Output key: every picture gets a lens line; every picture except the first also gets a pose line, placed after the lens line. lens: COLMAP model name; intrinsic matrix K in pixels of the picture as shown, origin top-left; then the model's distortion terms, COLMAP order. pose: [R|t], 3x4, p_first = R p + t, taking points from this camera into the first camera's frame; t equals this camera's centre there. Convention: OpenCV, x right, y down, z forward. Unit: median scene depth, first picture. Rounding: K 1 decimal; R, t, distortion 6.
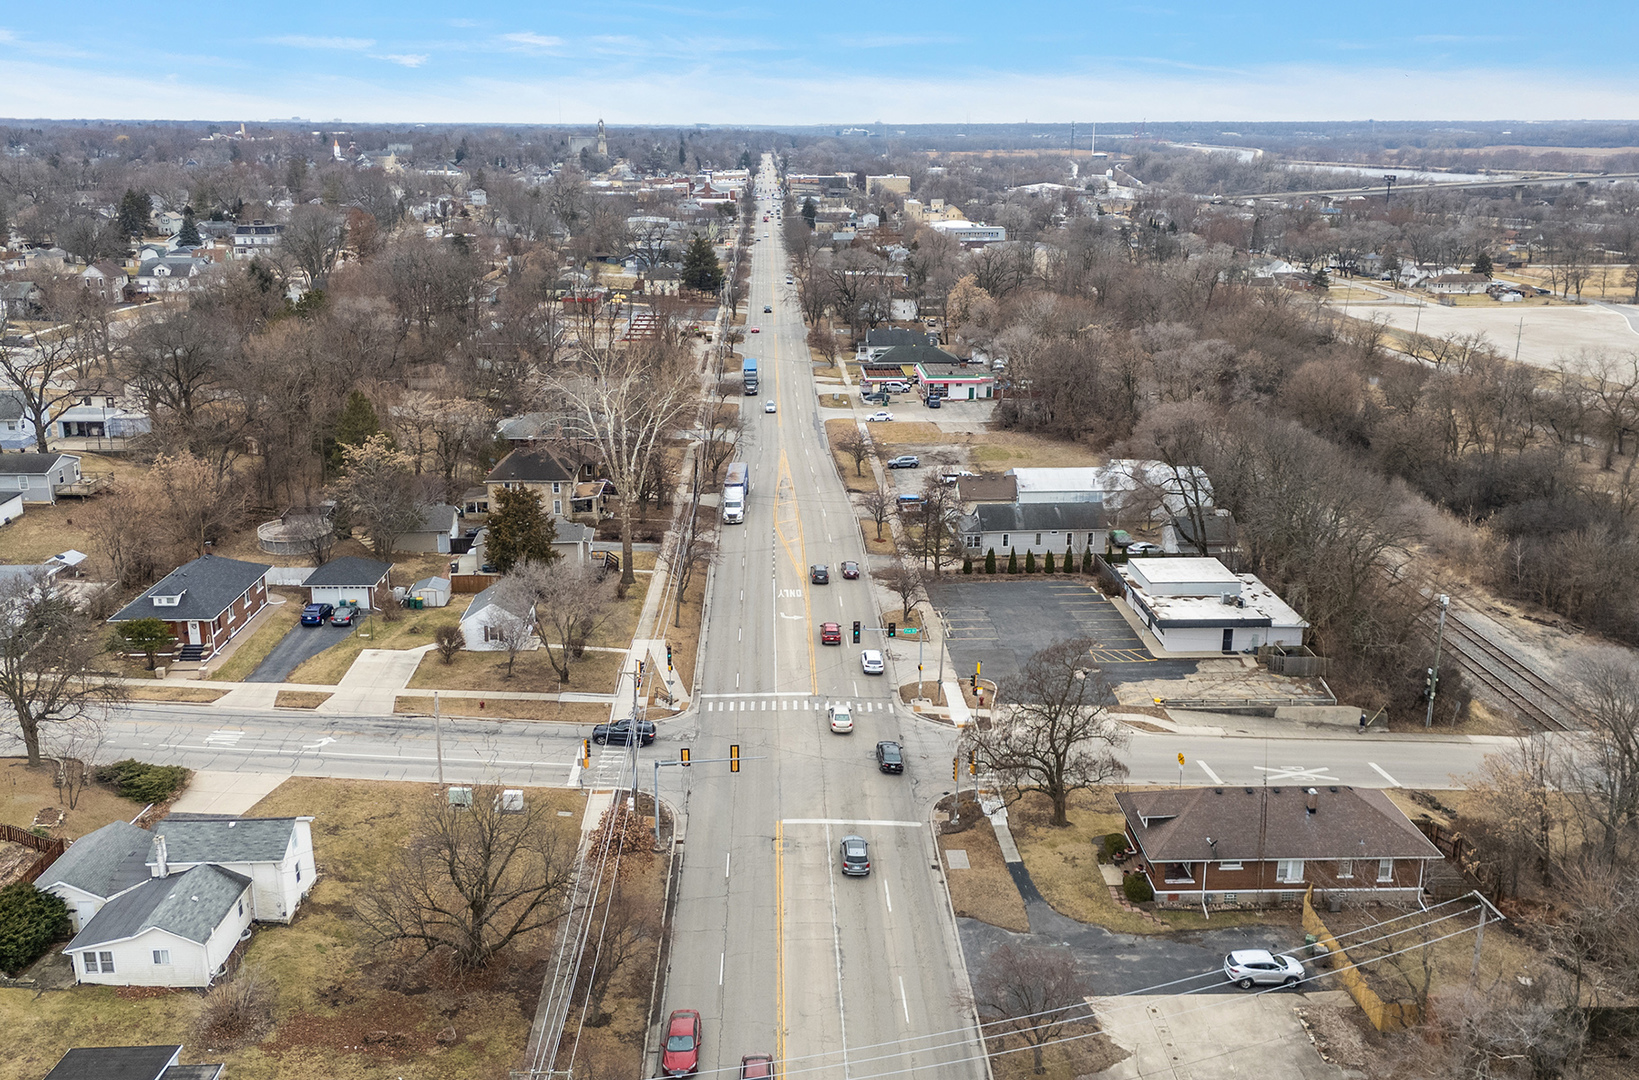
lens RADIAL K [[1448.3, 0, 816.9], [0, 1448.3, 542.4], [0, 0, 1]] dist [0.059670, -0.055955]
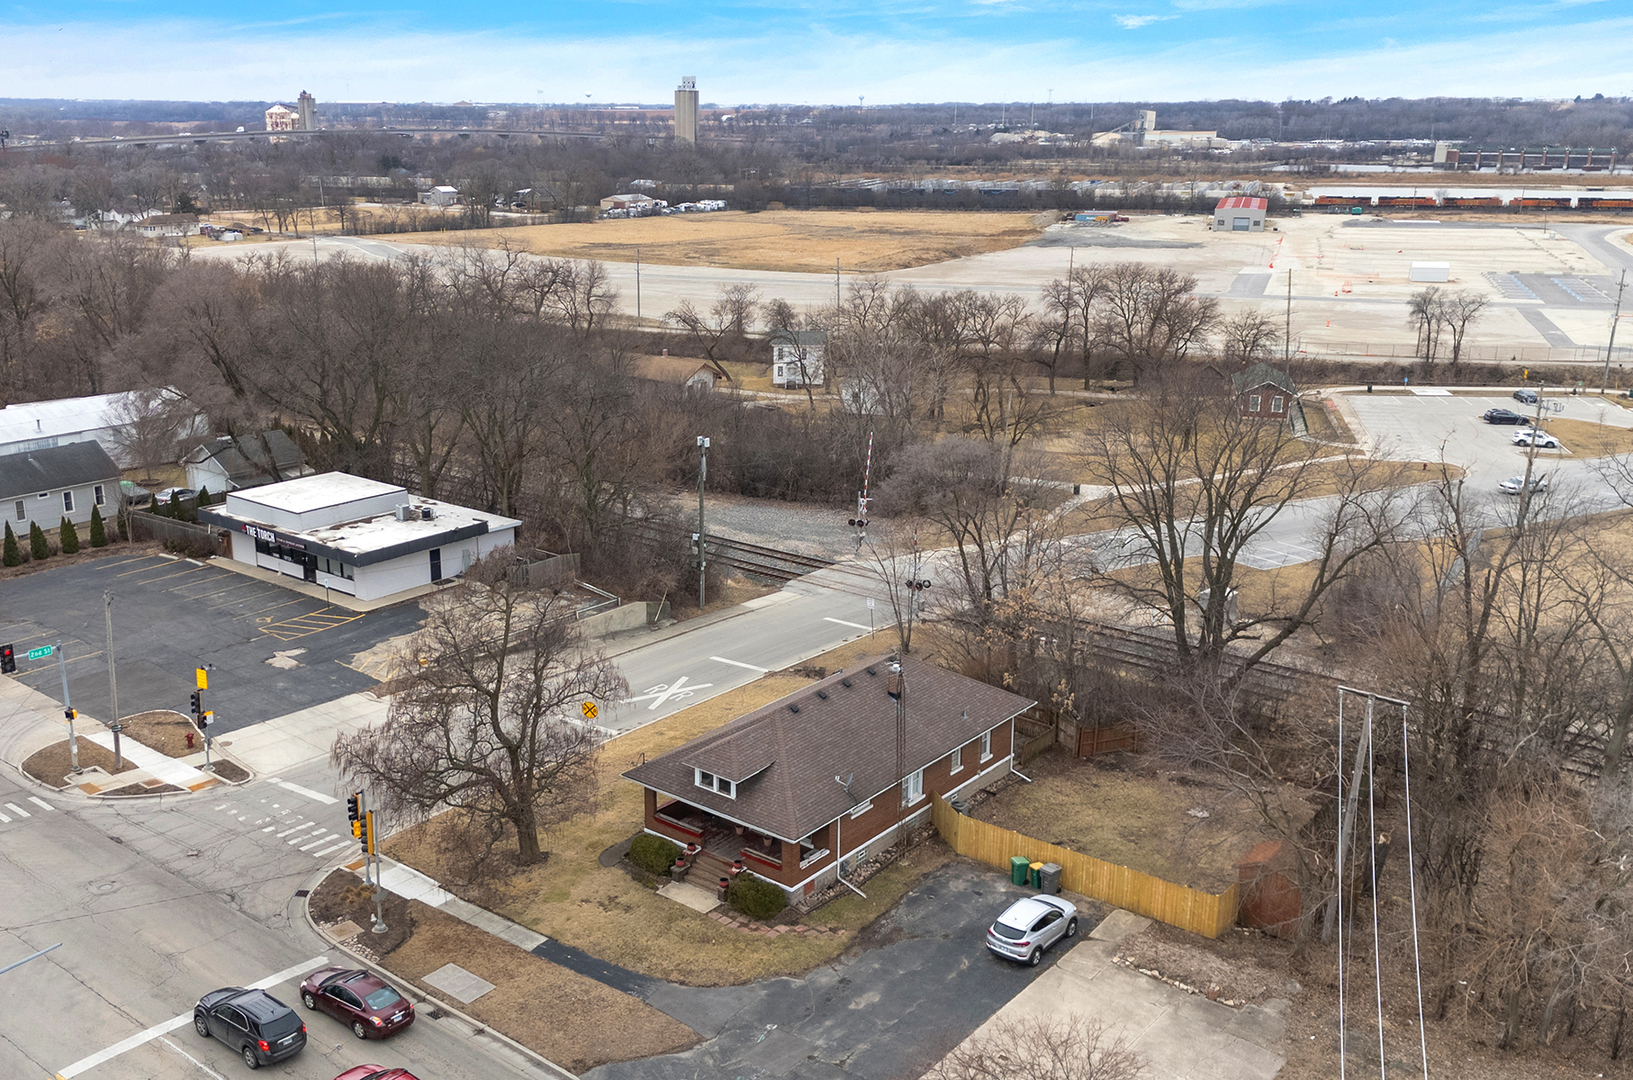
lens RADIAL K [[1538.7, 0, 801.7], [0, 1538.7, 543.5], [0, 0, 1]] dist [0.037956, 0.000000]
pose [[0.656525, -0.208963, 0.724782, -0.142003], [0.209233, 0.973606, 0.091173, 0.026259], [-0.724704, 0.091791, 0.682919, 0.366716]]
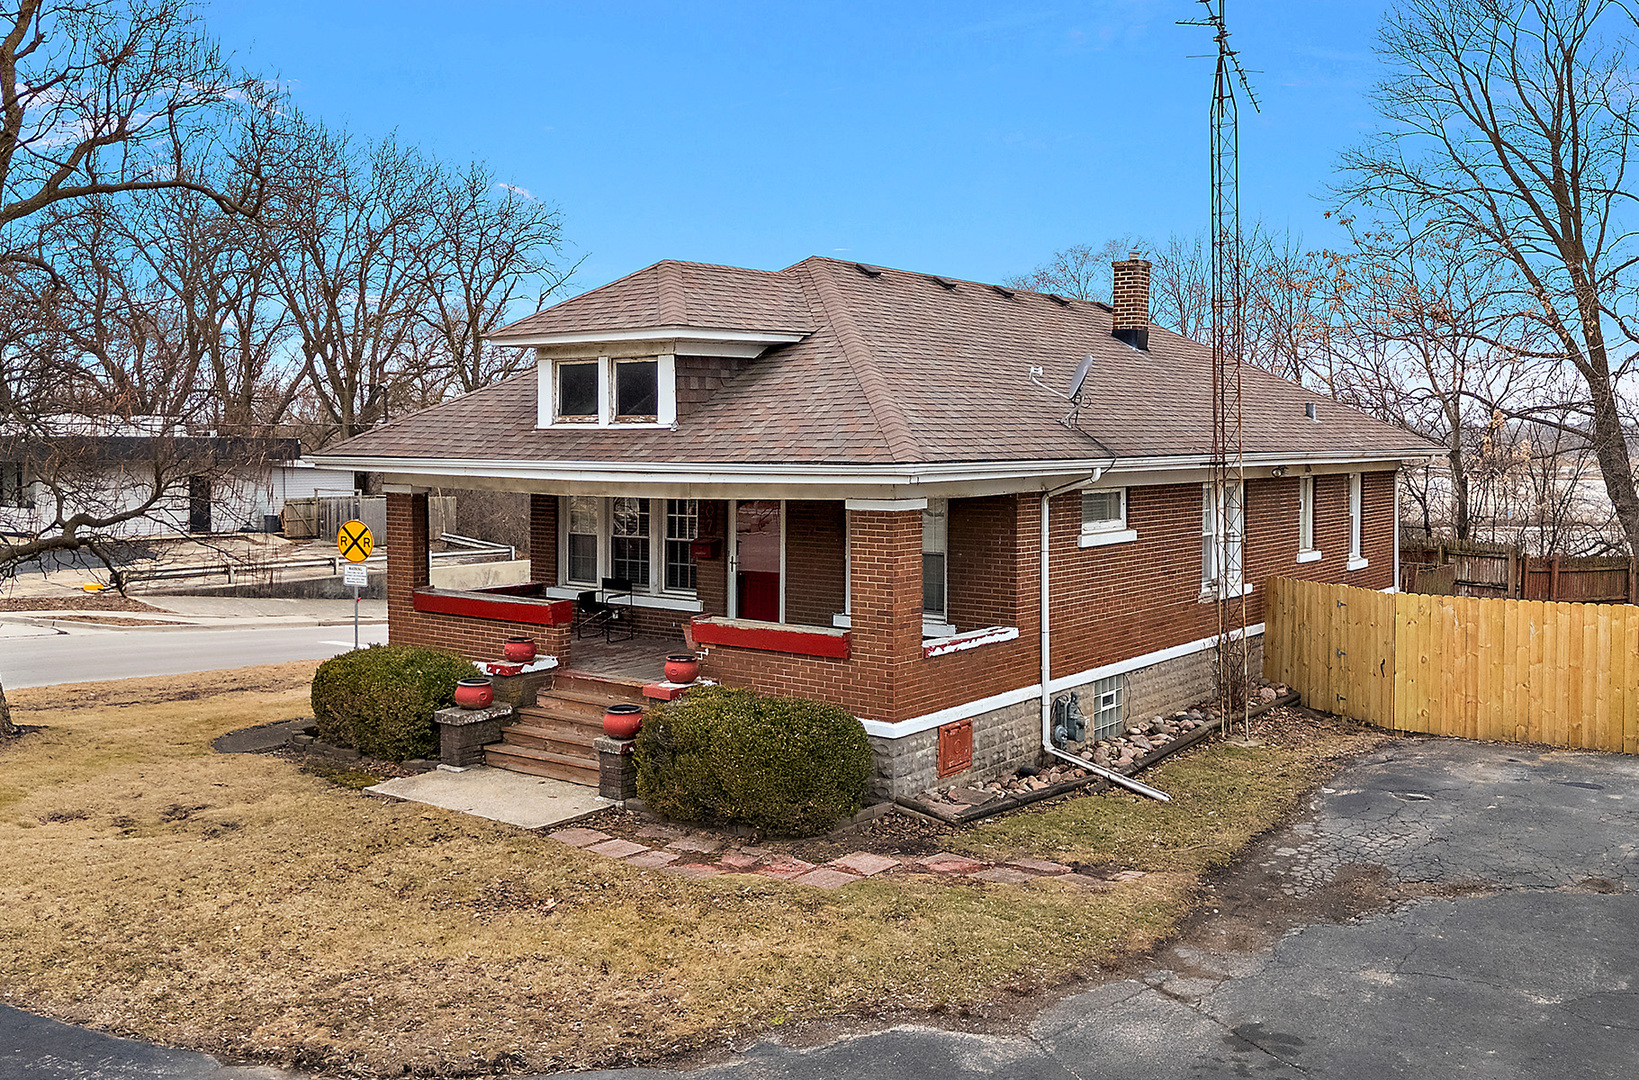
lens RADIAL K [[1448.3, 0, 829.9], [0, 1448.3, 524.7], [0, 0, 1]] dist [0.059670, -0.055955]
pose [[0.636725, -0.052125, 0.769327, 0.076983], [0.220386, 0.968396, -0.116788, 0.160953], [-0.738925, 0.243911, 0.628090, 0.617943]]
